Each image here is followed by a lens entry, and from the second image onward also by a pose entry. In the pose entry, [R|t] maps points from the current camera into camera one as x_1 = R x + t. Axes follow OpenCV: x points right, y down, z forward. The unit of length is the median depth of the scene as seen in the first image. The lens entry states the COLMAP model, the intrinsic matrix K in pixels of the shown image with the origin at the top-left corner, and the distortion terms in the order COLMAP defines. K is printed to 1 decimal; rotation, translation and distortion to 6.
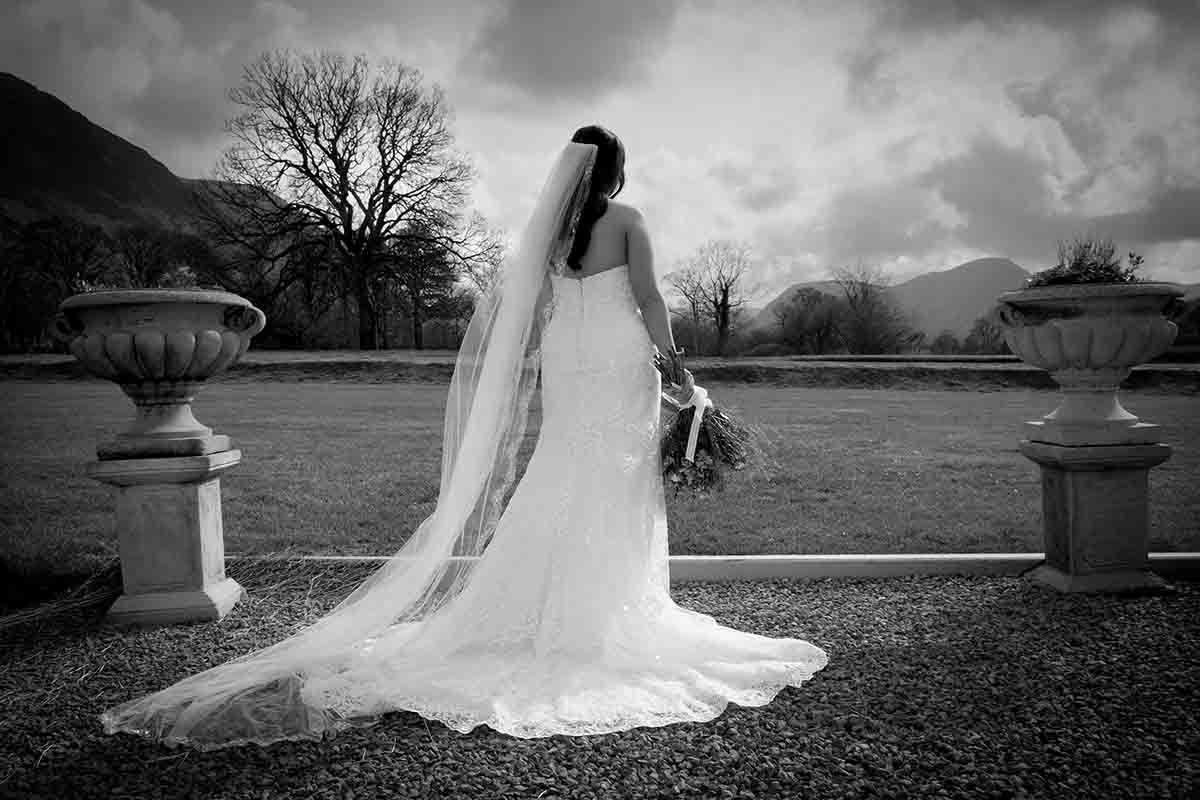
lens RADIAL K [[942.9, 0, 600.0], [0, 942.9, 400.0], [0, 0, 1]] dist [-0.009419, -0.001630]
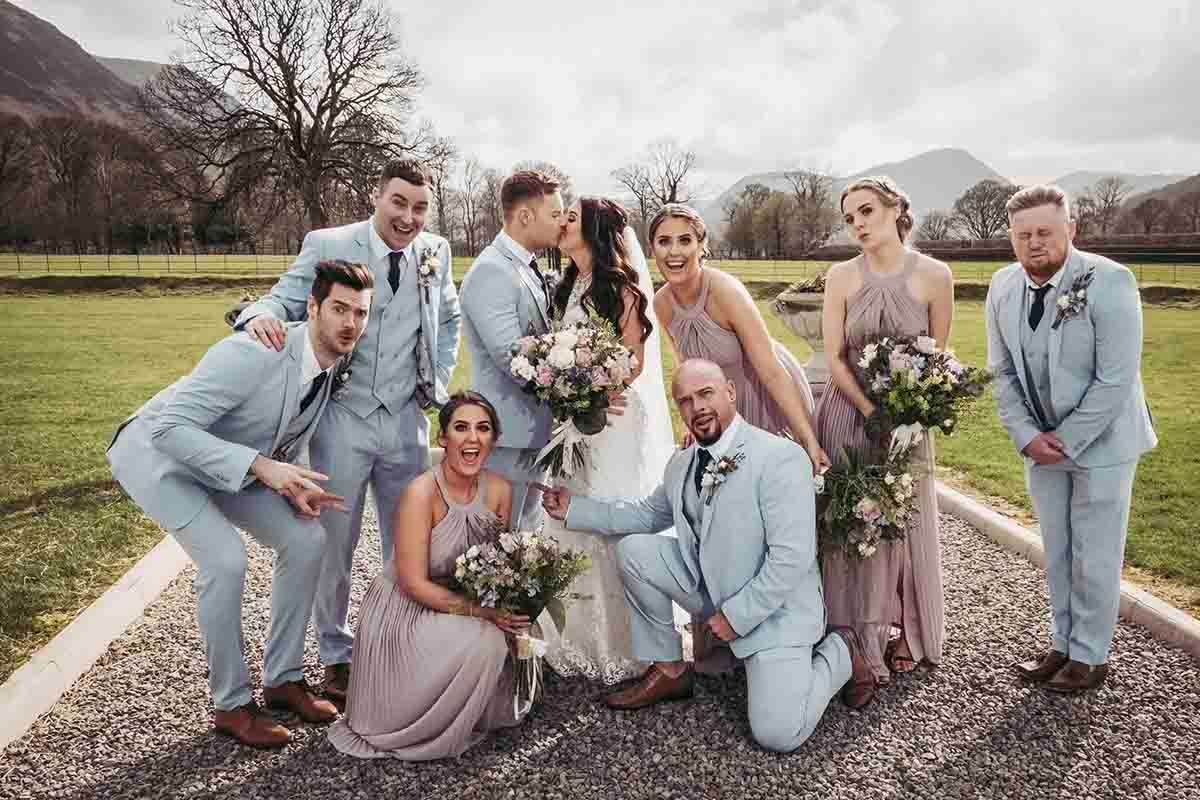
lens RADIAL K [[1066.4, 0, 600.0], [0, 1066.4, 400.0], [0, 0, 1]] dist [0.001639, 0.001246]
pose [[0.998830, -0.008234, 0.047652, 0.000521], [0.002792, 0.993574, 0.113154, -0.027311], [-0.048277, -0.112889, 0.992434, -0.183120]]
